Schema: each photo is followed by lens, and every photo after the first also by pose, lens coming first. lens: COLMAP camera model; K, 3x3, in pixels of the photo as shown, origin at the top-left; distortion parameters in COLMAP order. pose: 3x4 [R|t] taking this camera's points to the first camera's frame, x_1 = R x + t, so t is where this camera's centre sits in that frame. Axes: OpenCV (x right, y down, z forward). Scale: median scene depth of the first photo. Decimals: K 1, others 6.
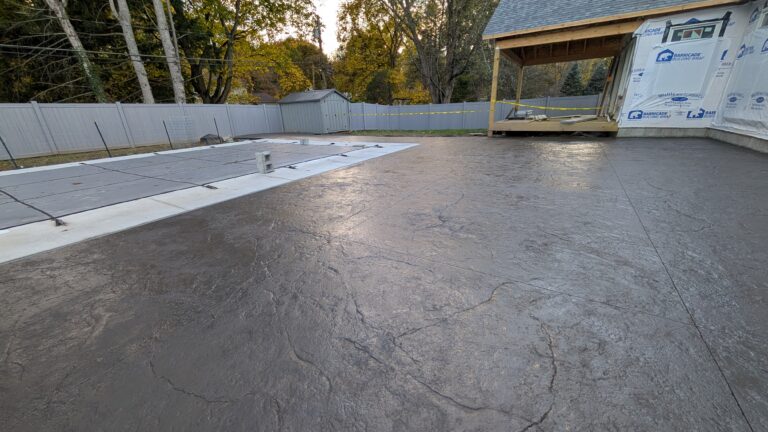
lens RADIAL K [[293.5, 0, 384.0], [0, 293.5, 216.0], [0, 0, 1]] dist [0.001206, 0.000317]
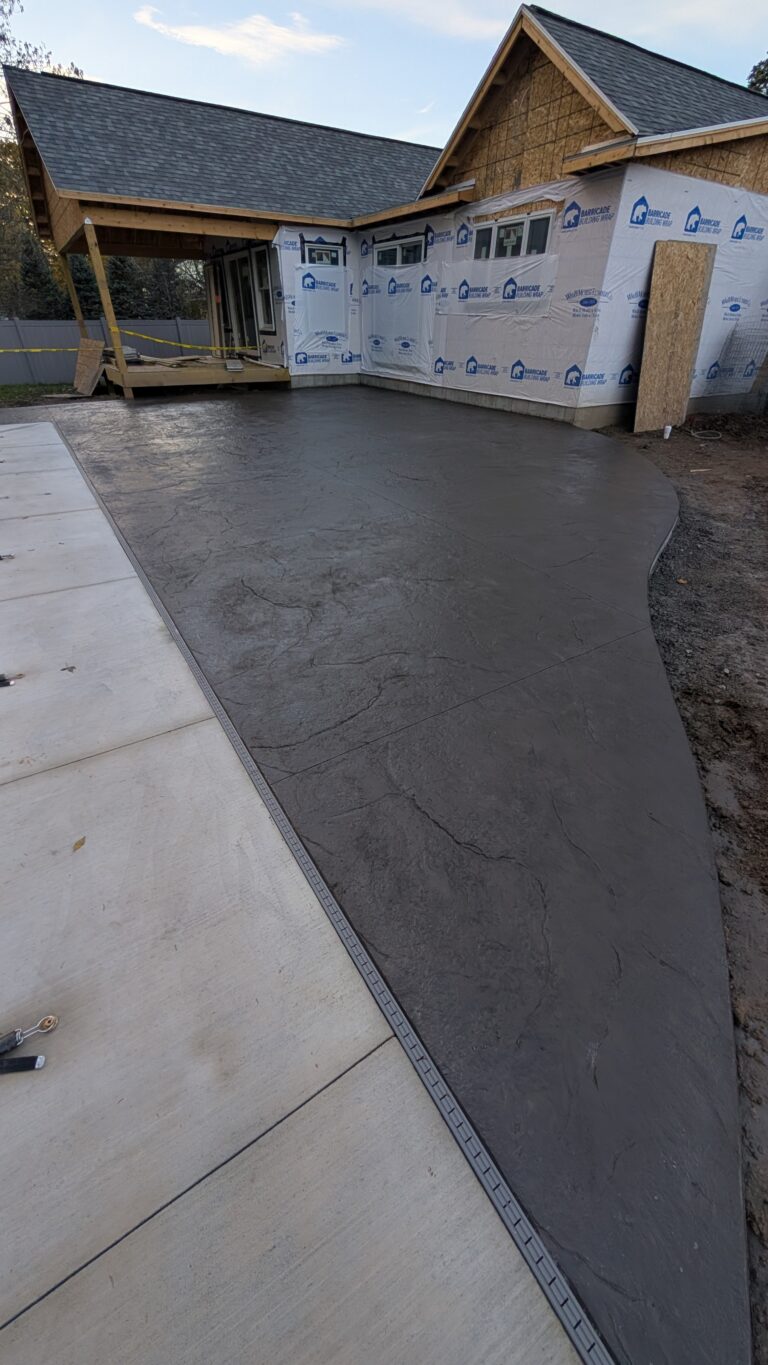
lens RADIAL K [[521.6, 0, 384.0], [0, 521.6, 682.5], [0, 0, 1]] dist [0.001206, 0.000317]
pose [[0.440840, -0.477891, 0.759789, -0.658943], [0.283812, 0.877266, 0.387110, -0.047123], [-0.851534, 0.044984, 0.522366, 0.073083]]
